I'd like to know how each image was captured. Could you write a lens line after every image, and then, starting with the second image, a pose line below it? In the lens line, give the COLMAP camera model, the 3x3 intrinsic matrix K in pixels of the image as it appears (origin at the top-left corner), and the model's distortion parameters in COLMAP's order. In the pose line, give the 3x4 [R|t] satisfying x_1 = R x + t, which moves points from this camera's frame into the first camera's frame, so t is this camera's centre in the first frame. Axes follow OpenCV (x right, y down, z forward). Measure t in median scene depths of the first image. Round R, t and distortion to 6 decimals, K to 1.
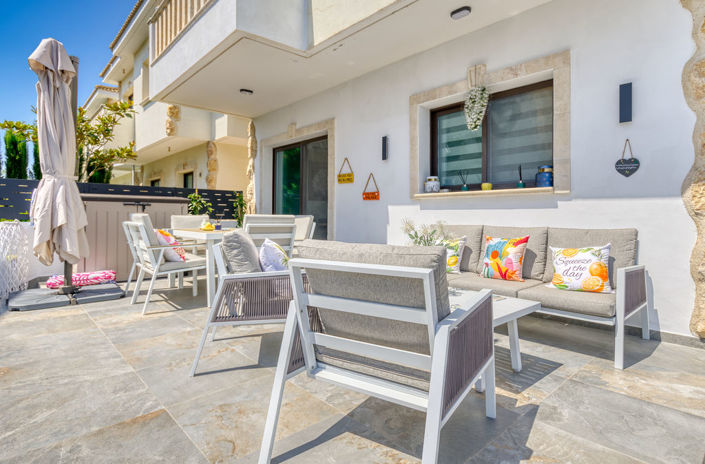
lens RADIAL K [[370.1, 0, 367.2], [0, 370.1, 212.8], [0, 0, 1]] dist [0.001691, 0.001282]
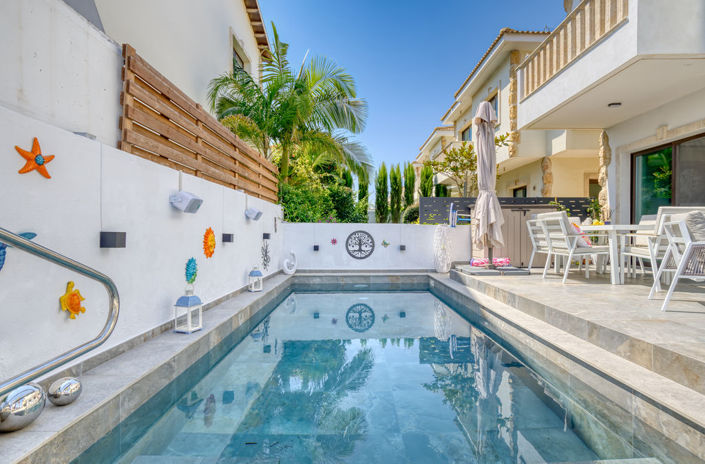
lens RADIAL K [[370.1, 0, 357.1], [0, 370.1, 233.6], [0, 0, 1]] dist [0.001691, 0.001282]
pose [[0.738112, -0.005320, -0.674657, -0.201745], [0.009057, 0.999957, 0.002024, 0.066160], [0.674617, -0.007605, 0.738129, -0.466211]]
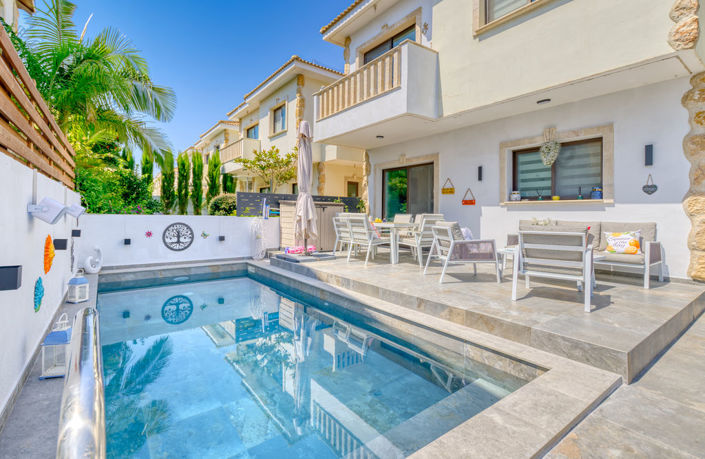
lens RADIAL K [[331.6, 0, 325.4], [0, 331.6, 209.1], [0, 0, 1]] dist [0.001189, -0.000703]
pose [[0.989198, 0.001752, -0.146573, -0.475623], [-0.002152, 0.999994, -0.002571, -0.012535], [0.146568, 0.002858, 0.989197, -0.633029]]
